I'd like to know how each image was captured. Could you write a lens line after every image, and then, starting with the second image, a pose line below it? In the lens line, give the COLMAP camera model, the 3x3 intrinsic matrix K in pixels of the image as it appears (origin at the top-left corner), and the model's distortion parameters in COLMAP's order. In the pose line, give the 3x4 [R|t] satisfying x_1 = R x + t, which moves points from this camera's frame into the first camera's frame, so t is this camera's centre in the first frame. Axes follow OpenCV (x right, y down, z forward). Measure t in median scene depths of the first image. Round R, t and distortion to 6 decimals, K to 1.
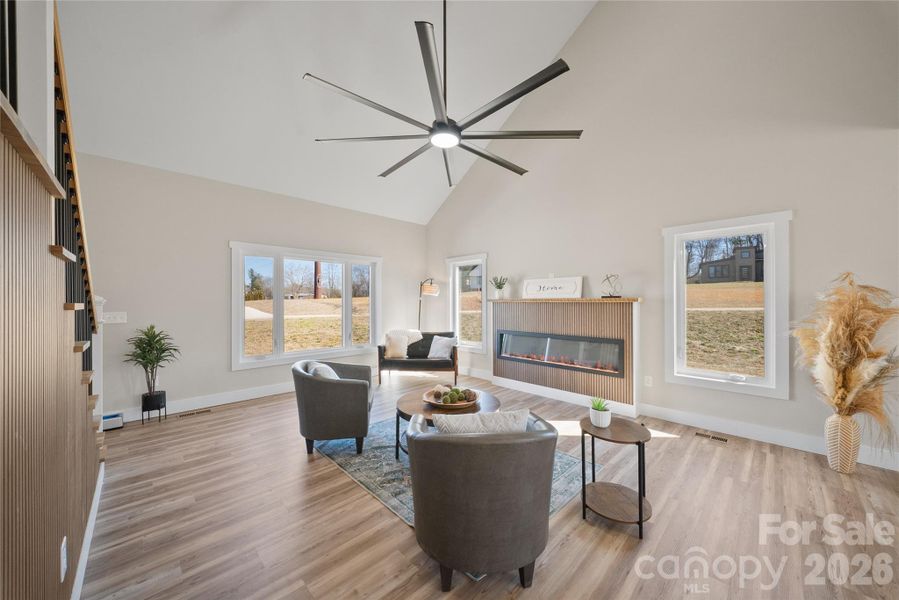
lens RADIAL K [[327.7, 0, 453.7], [0, 327.7, 300.4], [0, 0, 1]] dist [-0.003327, -0.000444]
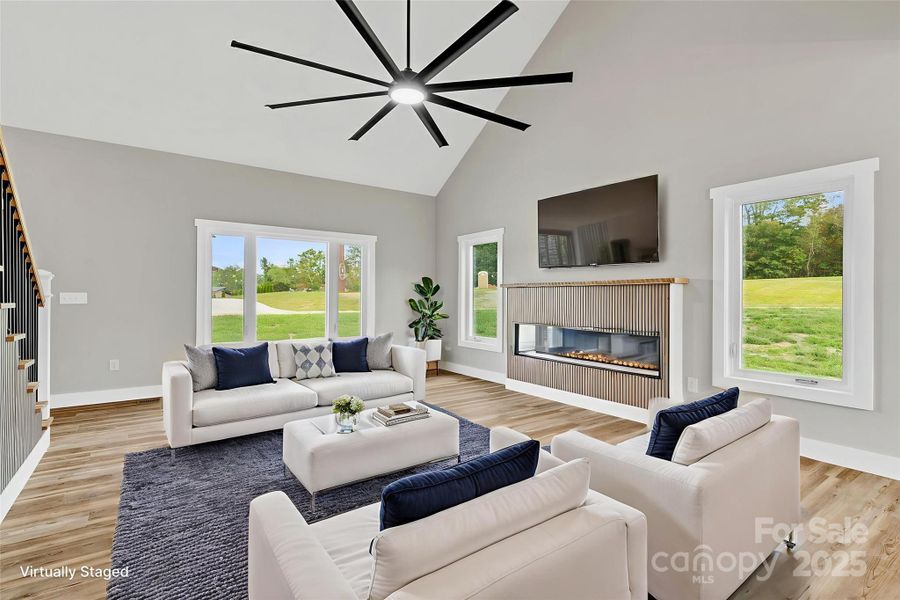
lens RADIAL K [[412.8, 0, 447.4], [0, 412.8, 294.6], [0, 0, 1]] dist [-0.001426, 0.000435]
pose [[0.991547, -0.002095, -0.129733, 0.176729], [0.002477, 0.999993, 0.002786, 0.032852], [0.129726, -0.003084, 0.991545, -0.064326]]
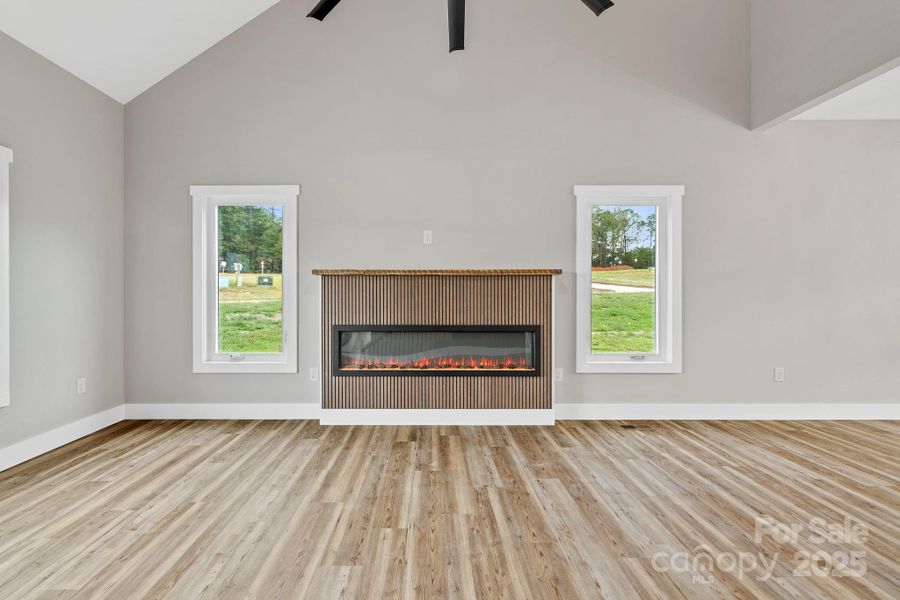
lens RADIAL K [[423.0, 0, 439.7], [0, 423.0, 292.4], [0, 0, 1]] dist [-0.001233, 0.000133]
pose [[0.696667, -0.003293, 0.717388, -0.430685], [-0.003628, 0.999961, 0.008113, 0.046671], [-0.717386, -0.008254, 0.696627, 0.615720]]
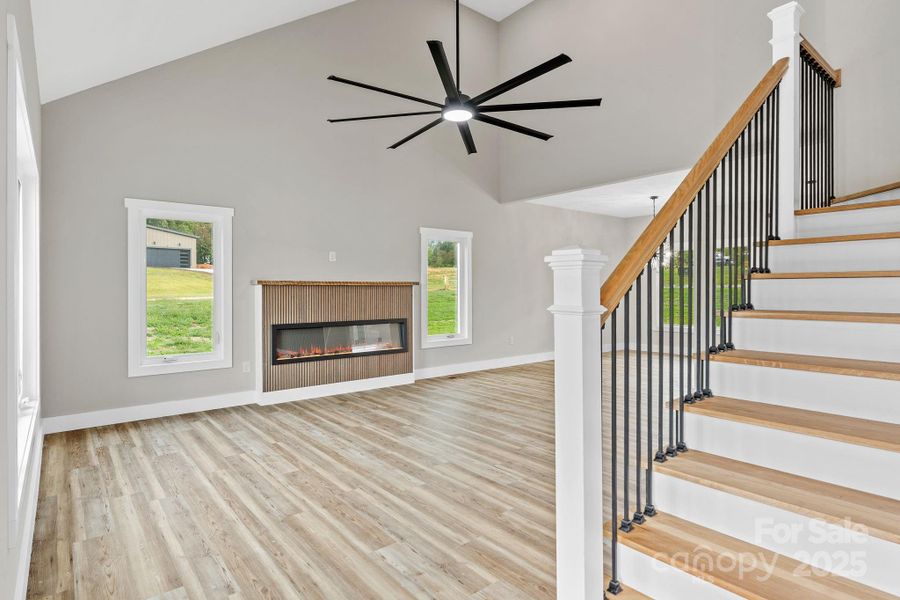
lens RADIAL K [[478.9, 0, 447.9], [0, 478.9, 289.1], [0, 0, 1]] dist [-0.002009, -0.000084]
pose [[0.086689, -0.000527, 0.996235, -1.431430], [-0.005790, 0.999983, 0.001033, 0.017574], [-0.996219, -0.005858, 0.086685, 0.893958]]
